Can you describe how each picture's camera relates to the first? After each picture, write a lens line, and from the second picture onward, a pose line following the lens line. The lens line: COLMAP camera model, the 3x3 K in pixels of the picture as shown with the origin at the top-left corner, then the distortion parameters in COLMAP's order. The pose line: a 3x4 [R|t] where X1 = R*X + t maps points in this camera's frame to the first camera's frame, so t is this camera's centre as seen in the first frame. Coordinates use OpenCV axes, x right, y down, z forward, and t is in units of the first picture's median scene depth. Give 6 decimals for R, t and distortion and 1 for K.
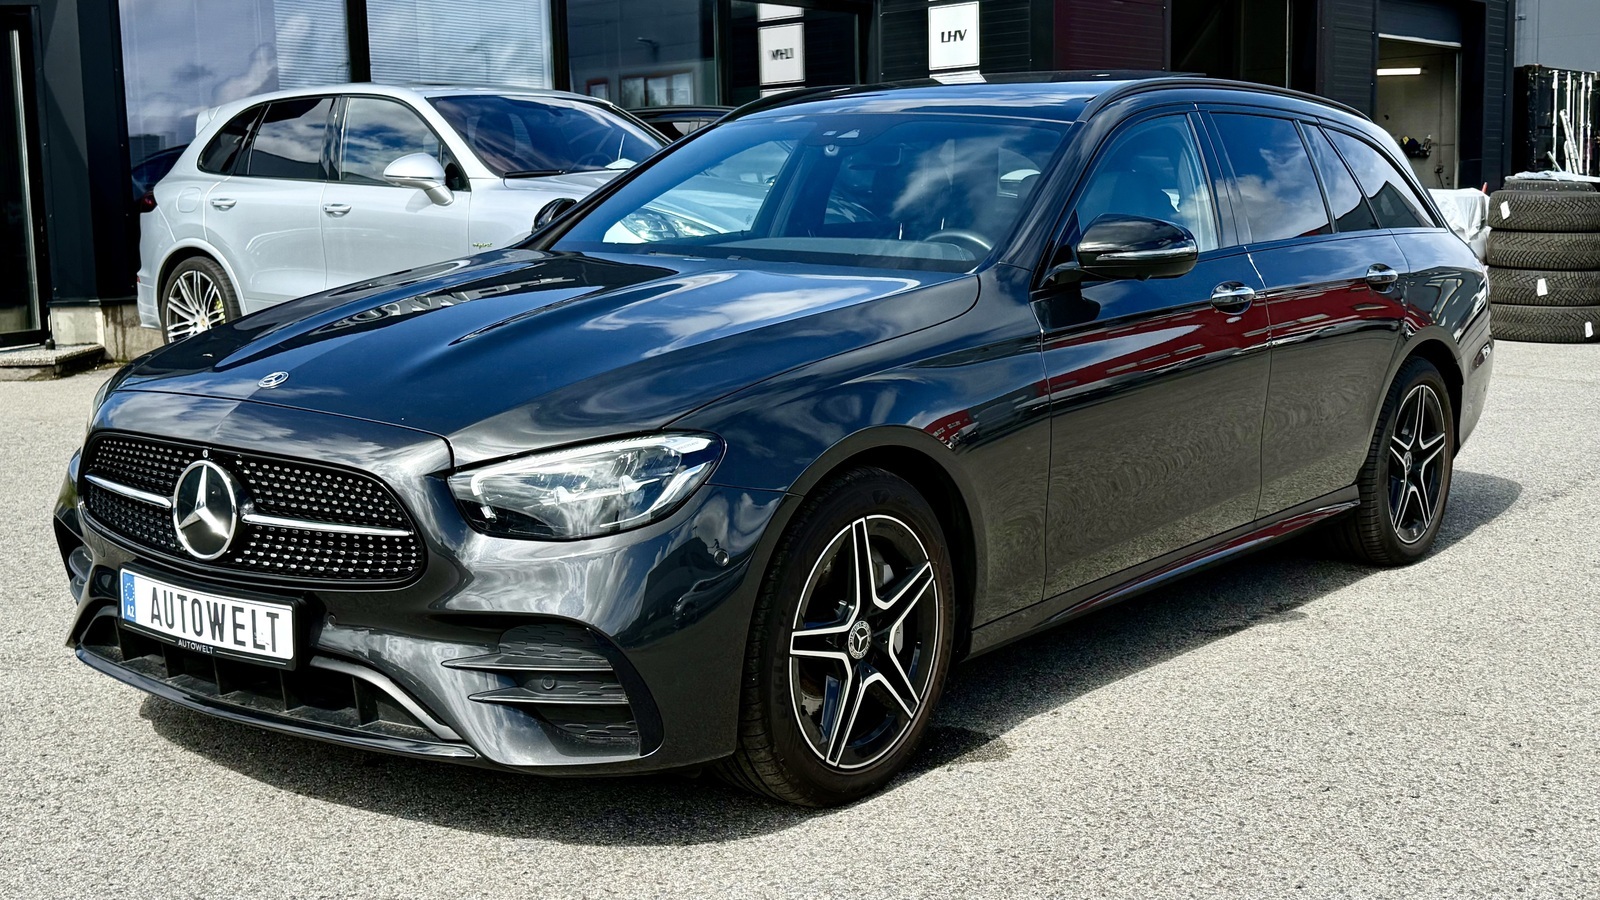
lens RADIAL K [[1833.6, 0, 797.9], [0, 1833.6, 450.3], [0, 0, 1]] dist [0.082577, 0.000000]
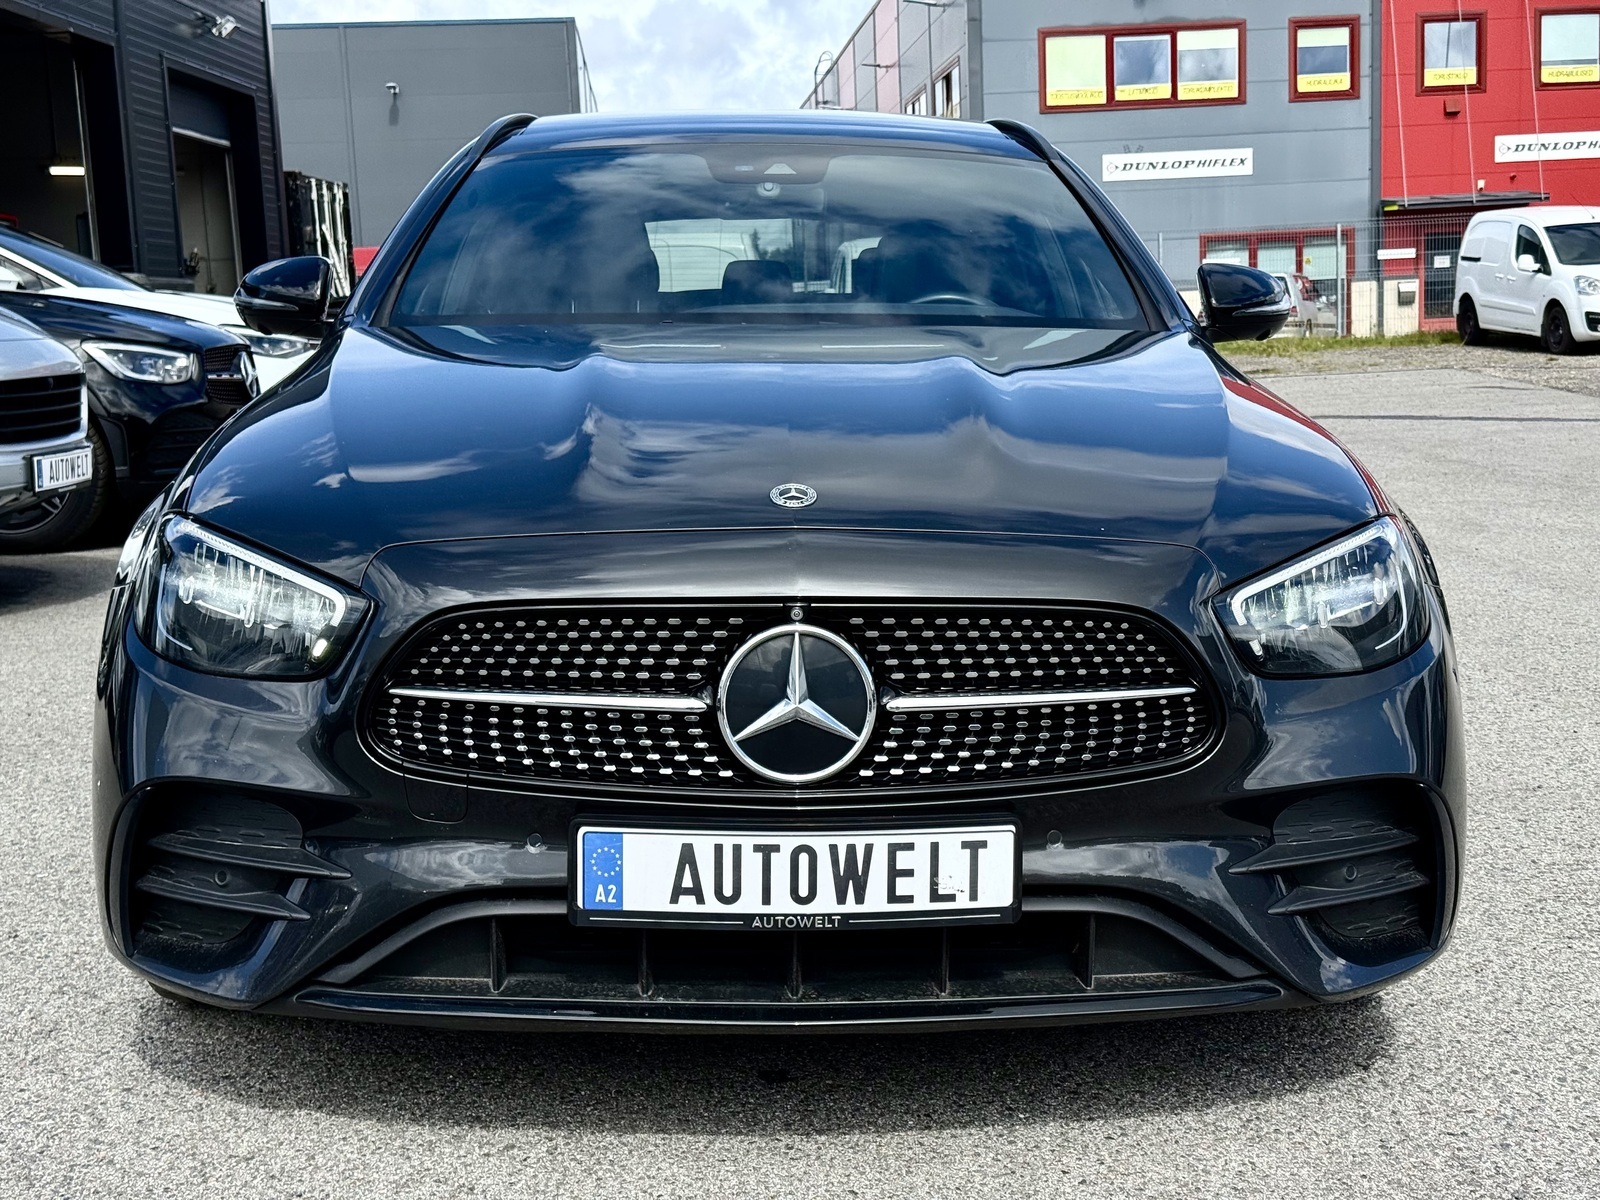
lens RADIAL K [[2201.9, 0, 802.4], [0, 2201.9, 598.9], [0, 0, 1]] dist [0.075985, 0.000000]
pose [[0.789664, -0.089346, 0.607000, -0.778335], [0.098869, 0.994941, 0.017826, -0.016558], [-0.605521, 0.045937, 0.794502, 0.404142]]
